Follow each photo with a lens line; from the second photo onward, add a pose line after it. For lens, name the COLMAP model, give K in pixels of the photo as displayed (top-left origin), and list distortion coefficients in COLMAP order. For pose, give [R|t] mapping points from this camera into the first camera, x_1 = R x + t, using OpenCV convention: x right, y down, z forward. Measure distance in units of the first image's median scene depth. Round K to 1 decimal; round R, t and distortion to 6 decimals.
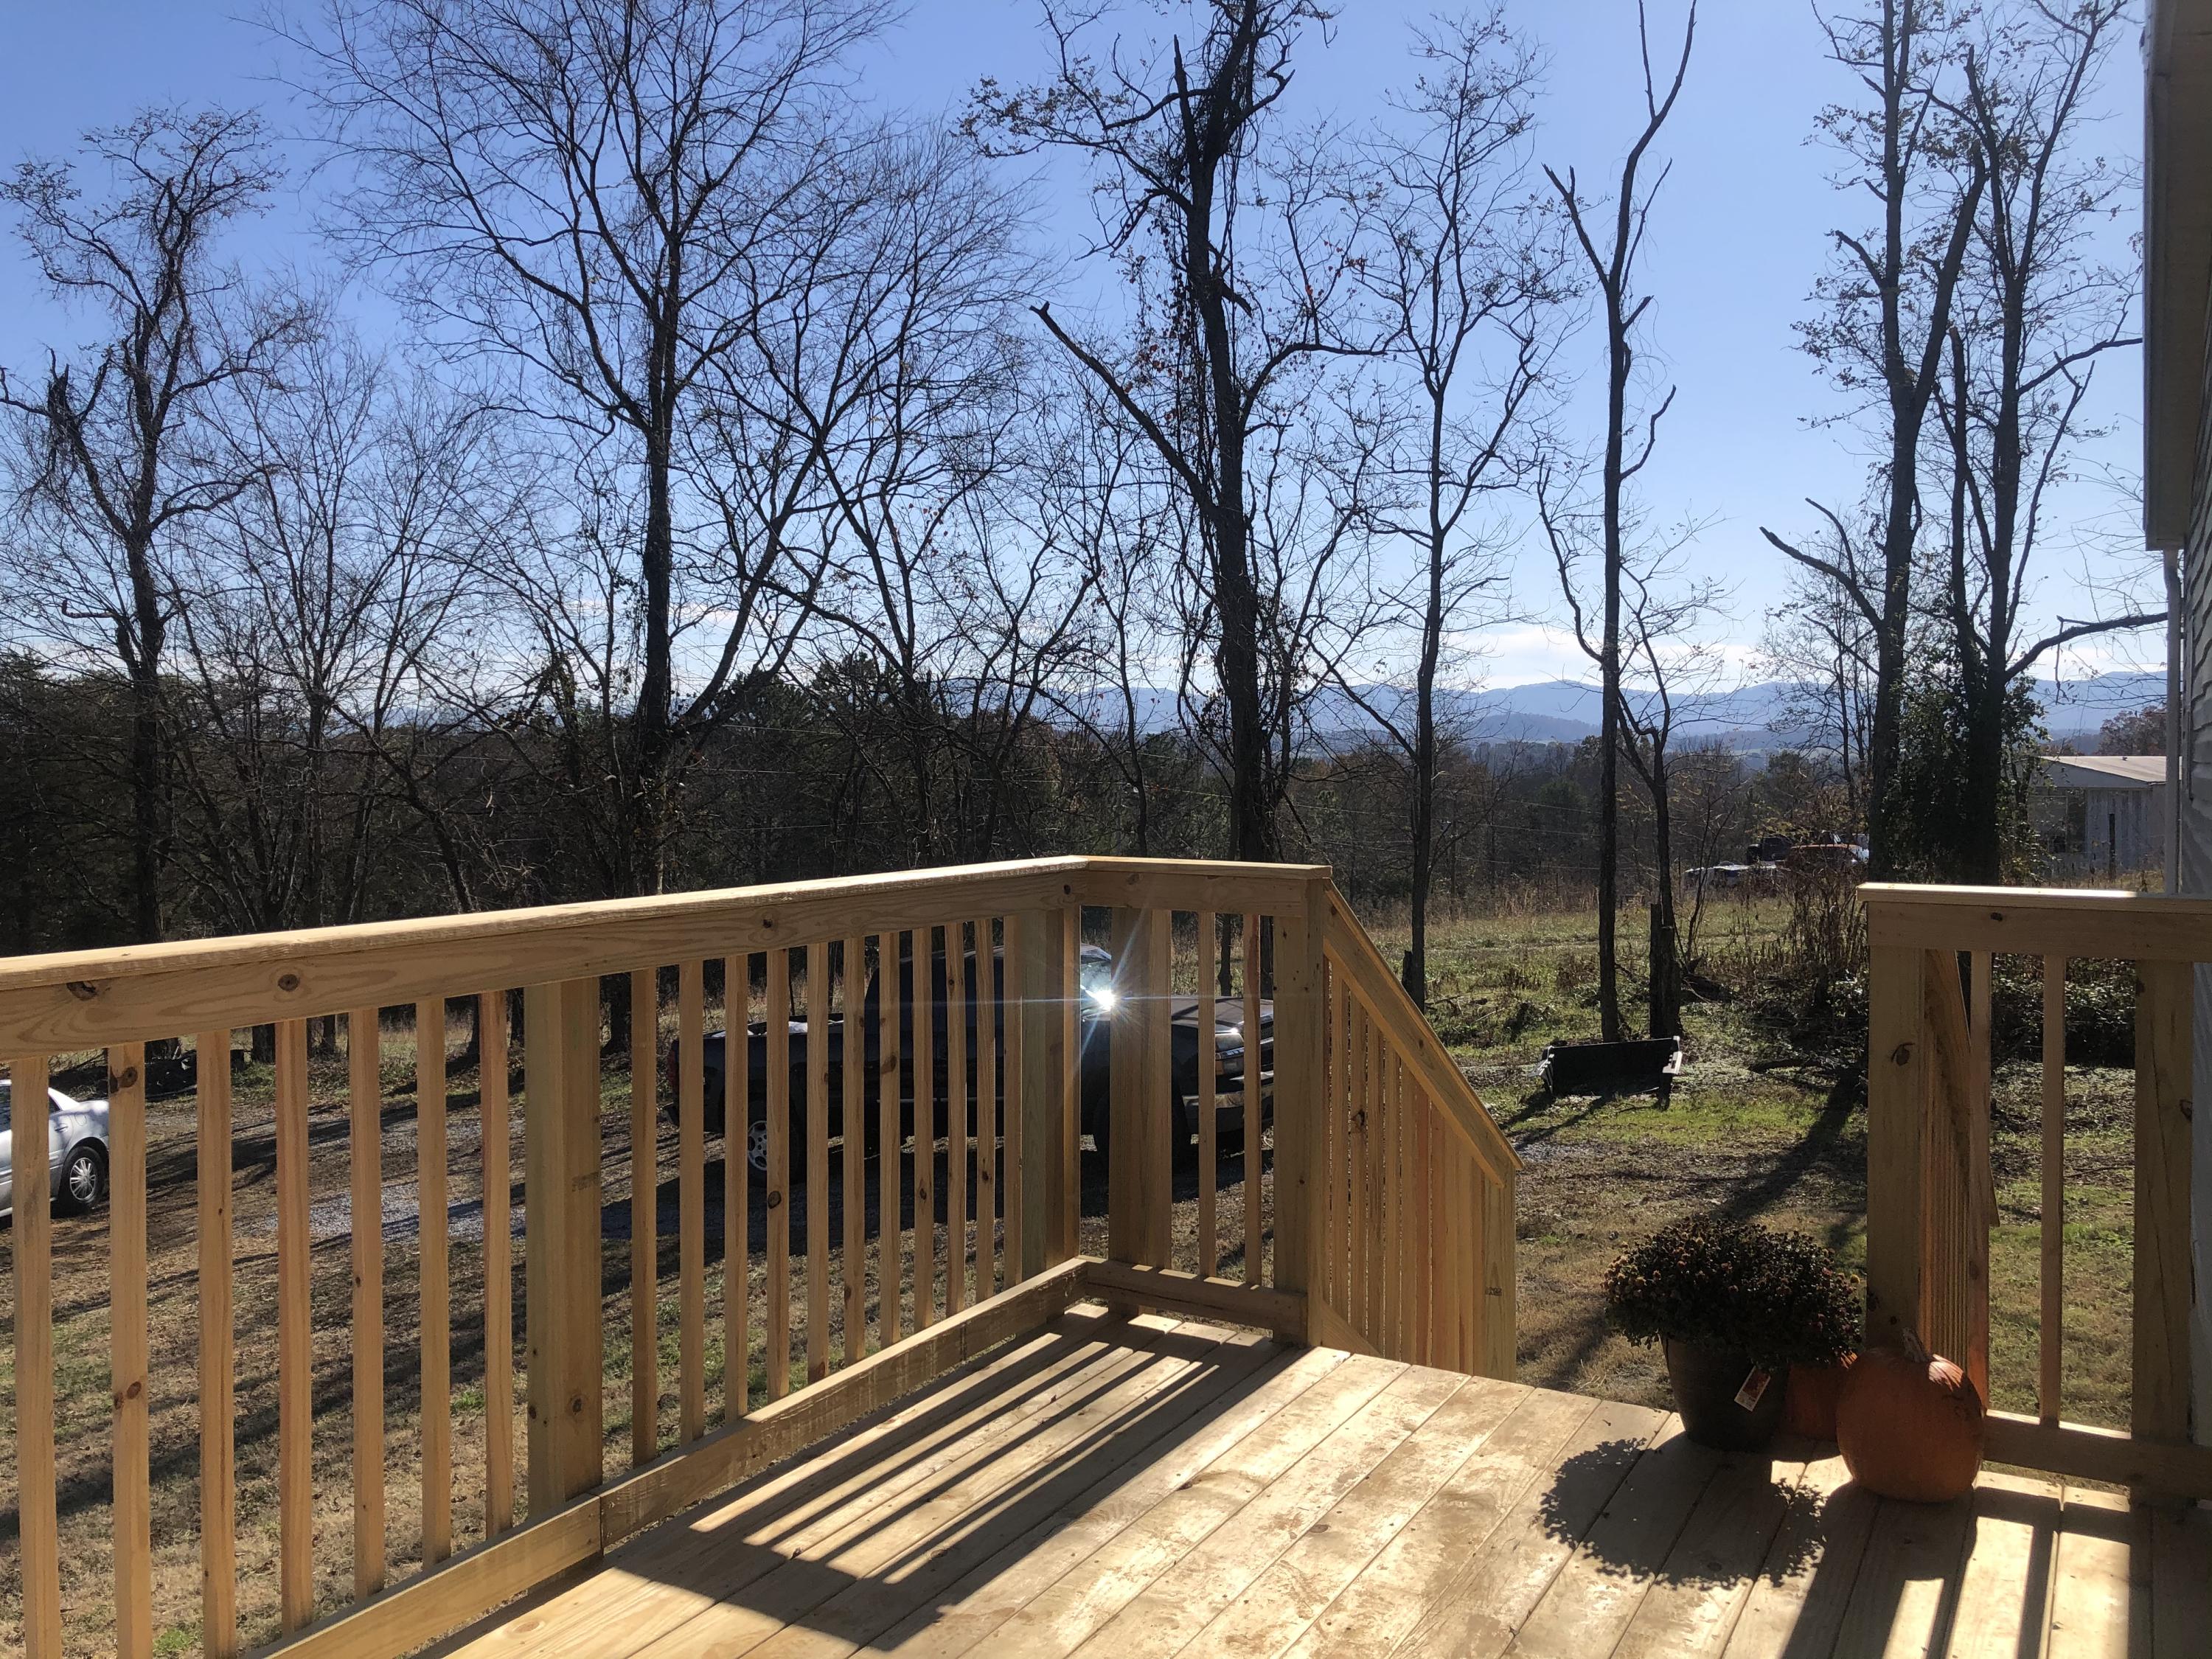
lens RADIAL K [[1825.7, 0, 1106.0], [0, 1825.7, 829.5], [0, 0, 1]] dist [0.038240, -0.244768]
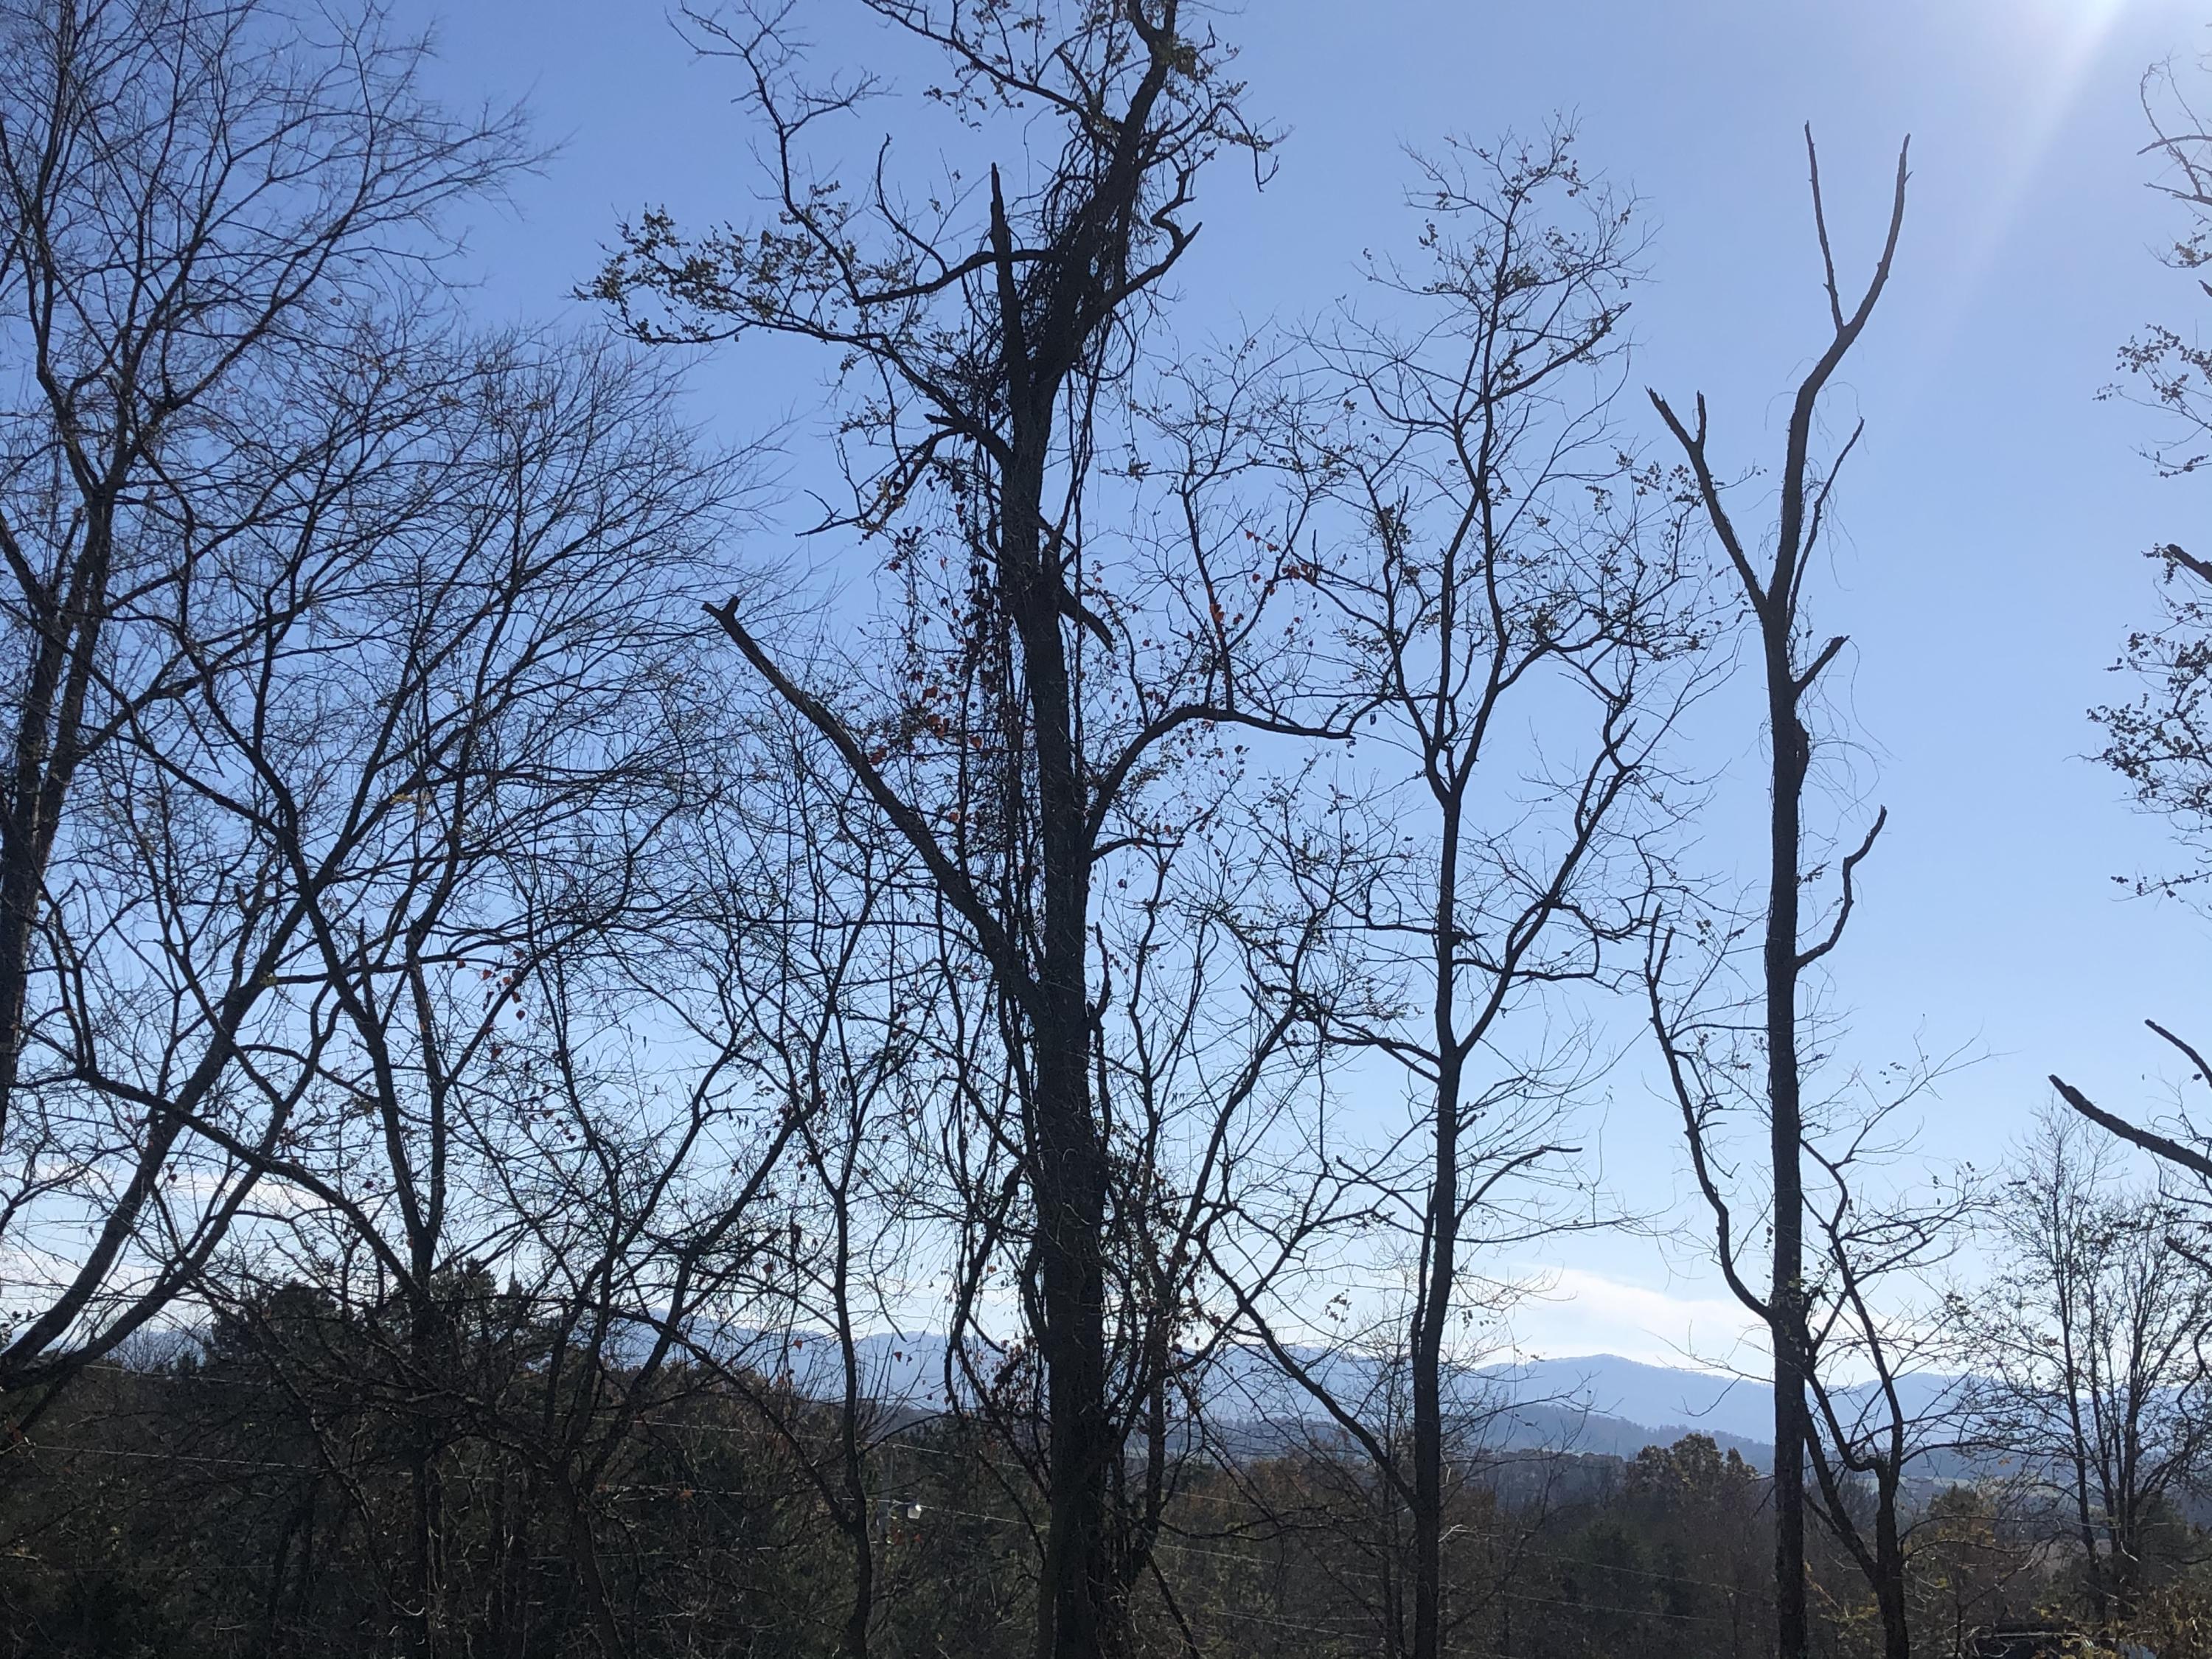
lens RADIAL K [[2207.0, 0, 1113.3], [0, 2207.0, 882.9], [0, 0, 1]] dist [0.162807, -0.427883]
pose [[0.997210, 0.051725, 0.053831, 0.047455], [-0.034585, 0.959111, -0.280908, -0.026178], [-0.066160, 0.278262, 0.958224, 0.379746]]
